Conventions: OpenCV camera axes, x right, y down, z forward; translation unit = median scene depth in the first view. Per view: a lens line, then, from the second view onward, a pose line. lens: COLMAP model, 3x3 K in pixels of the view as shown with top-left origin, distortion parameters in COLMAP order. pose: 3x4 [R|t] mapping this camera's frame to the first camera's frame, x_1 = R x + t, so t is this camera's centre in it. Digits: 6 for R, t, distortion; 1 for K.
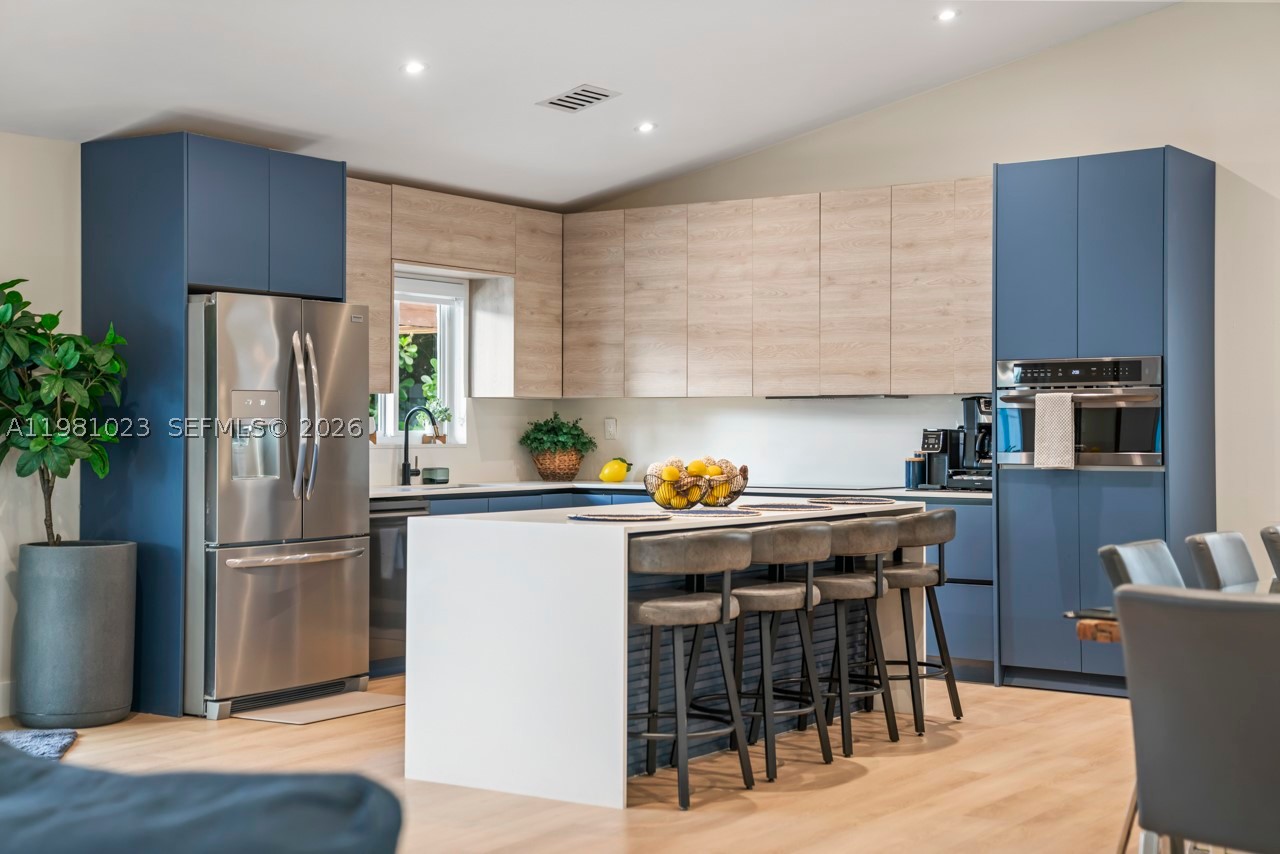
lens RADIAL K [[1776.2, 0, 639.8], [0, 1776.2, 426.8], [0, 0, 1]] dist [-0.002264, 0.000000]
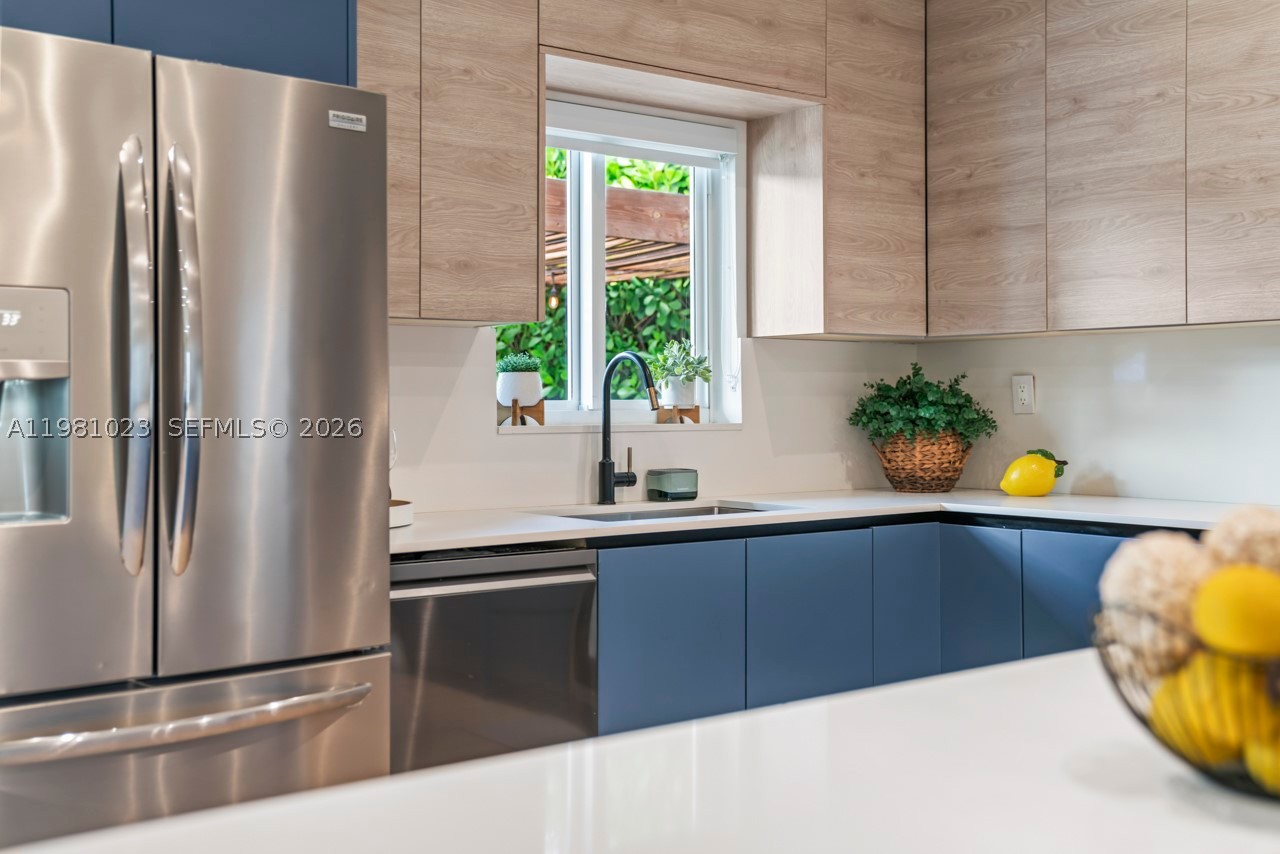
lens RADIAL K [[1445.0, 0, 637.5], [0, 1445.0, 370.6], [0, 0, 1]] dist [0.107624, 0.000000]
pose [[0.955194, -0.012789, -0.295703, 0.002287], [0.006022, 0.999699, -0.023785, 0.003893], [0.295918, 0.020938, 0.954984, 0.572151]]
